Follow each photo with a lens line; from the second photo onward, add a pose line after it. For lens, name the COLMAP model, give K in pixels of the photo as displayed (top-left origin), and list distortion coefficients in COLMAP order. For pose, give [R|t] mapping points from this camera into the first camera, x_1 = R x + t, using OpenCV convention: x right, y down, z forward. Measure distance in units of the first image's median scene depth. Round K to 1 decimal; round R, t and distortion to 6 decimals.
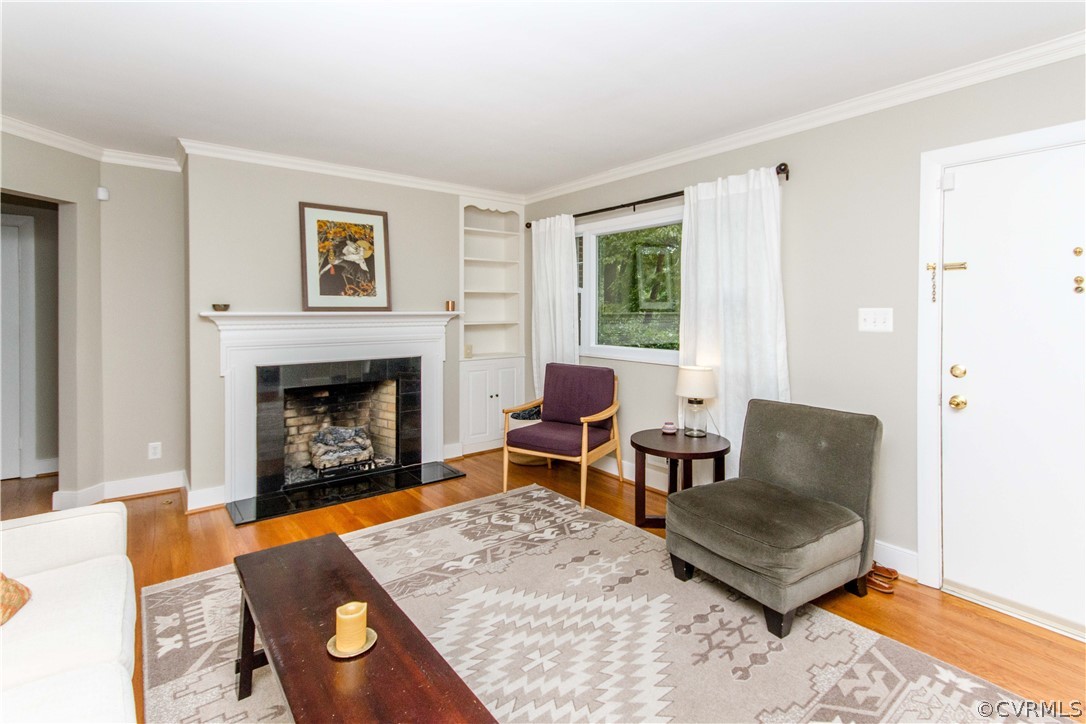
lens RADIAL K [[526.1, 0, 546.5], [0, 526.1, 306.1], [0, 0, 1]] dist [0.016694, 0.000043]
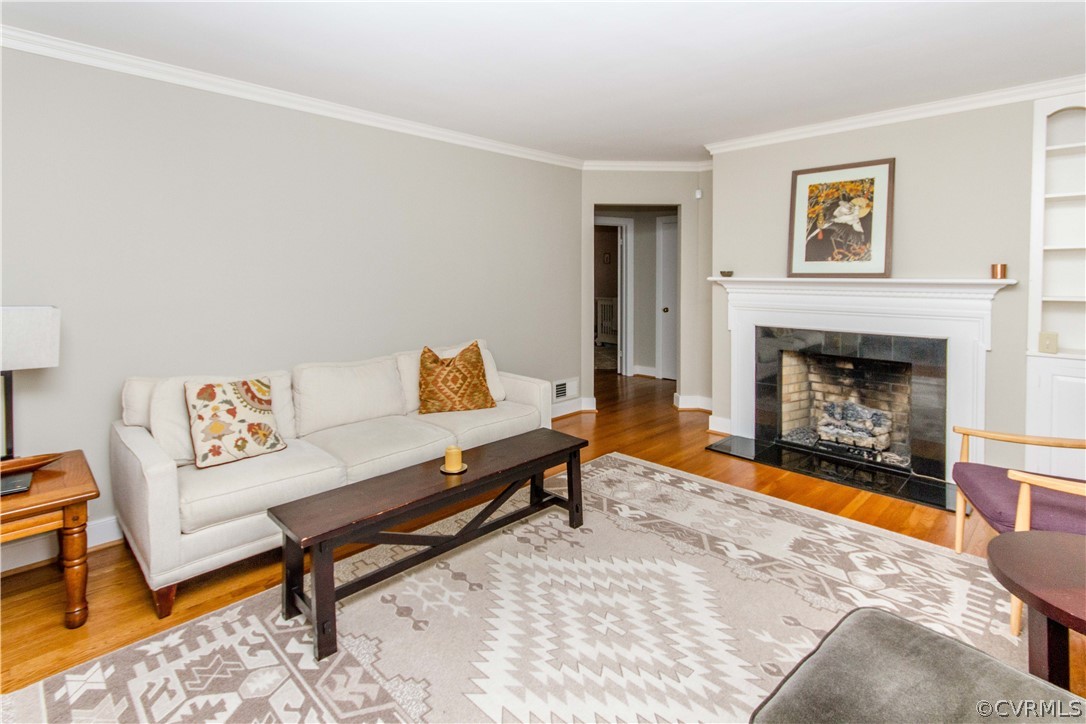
lens RADIAL K [[526.3, 0, 544.5], [0, 526.3, 282.8], [0, 0, 1]] dist [0.001182, 0.000315]
pose [[0.129623, 0.016497, -0.991426, 0.464117], [0.004547, 0.999841, 0.017231, 0.000330], [0.991553, -0.006742, 0.129528, 0.365762]]
